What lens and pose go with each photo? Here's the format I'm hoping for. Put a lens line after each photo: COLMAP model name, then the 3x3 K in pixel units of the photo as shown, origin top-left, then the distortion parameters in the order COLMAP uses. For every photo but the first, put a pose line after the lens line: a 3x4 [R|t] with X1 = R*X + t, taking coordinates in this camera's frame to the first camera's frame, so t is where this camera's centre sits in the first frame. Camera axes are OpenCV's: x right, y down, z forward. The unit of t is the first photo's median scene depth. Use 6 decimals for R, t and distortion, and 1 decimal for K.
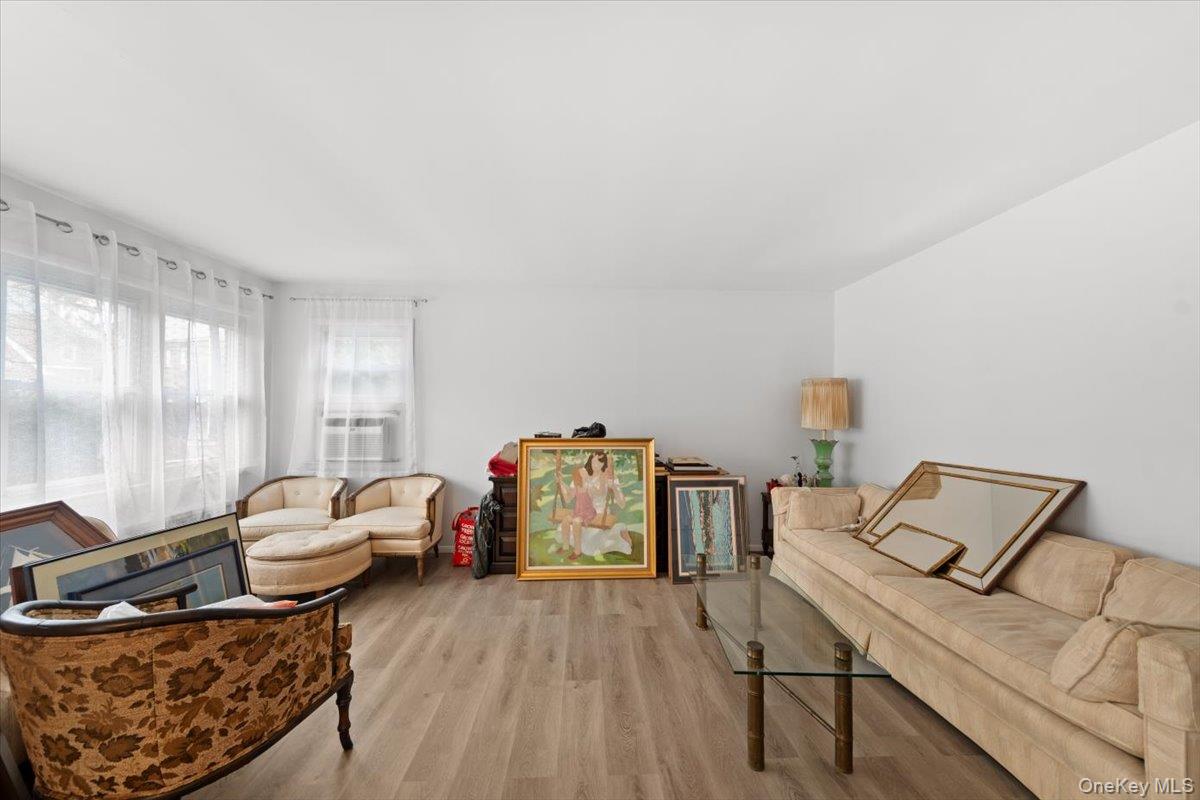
lens RADIAL K [[450.9, 0, 603.1], [0, 450.9, 366.6], [0, 0, 1]] dist [0.006395, -0.000113]
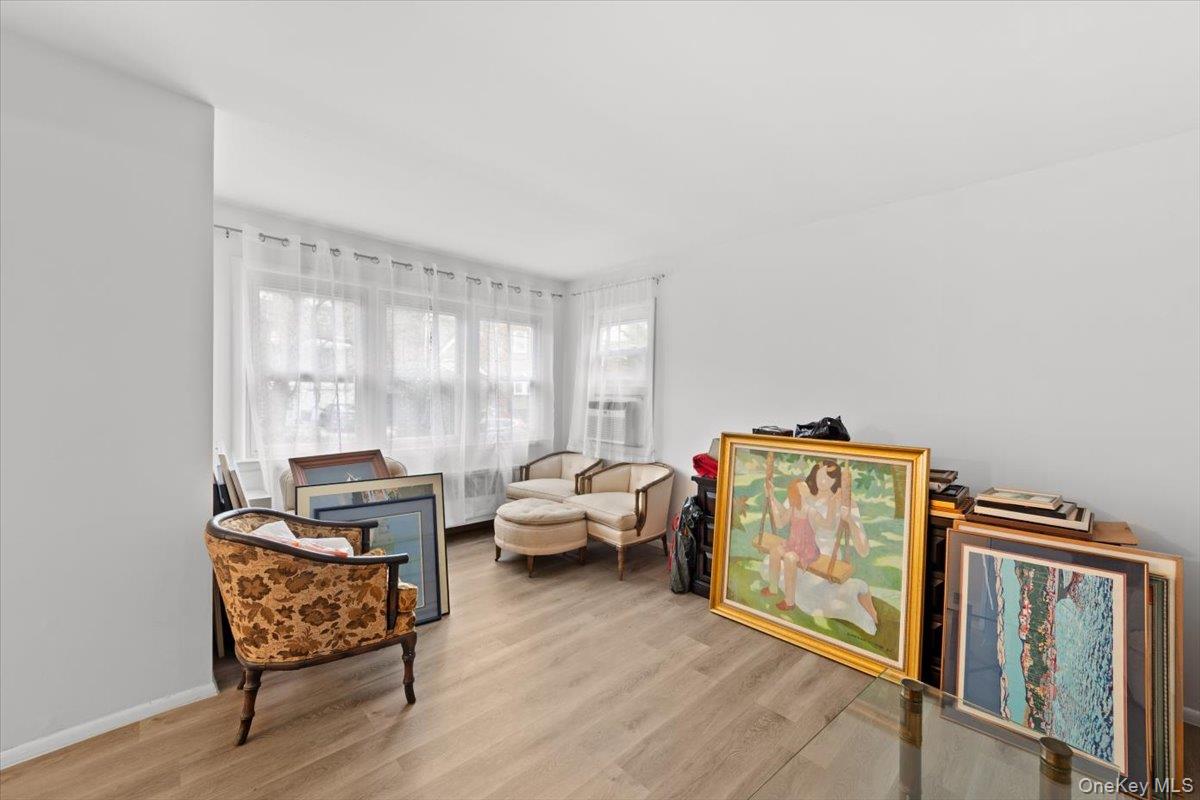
lens RADIAL K [[479.7, 0, 599.6], [0, 479.7, 378.1], [0, 0, 1]] dist [0.025864, -0.012391]
pose [[0.660448, -0.014019, -0.750741, 0.304153], [0.053809, 0.998139, 0.028698, 0.032664], [0.748942, -0.059350, 0.659973, 0.310041]]
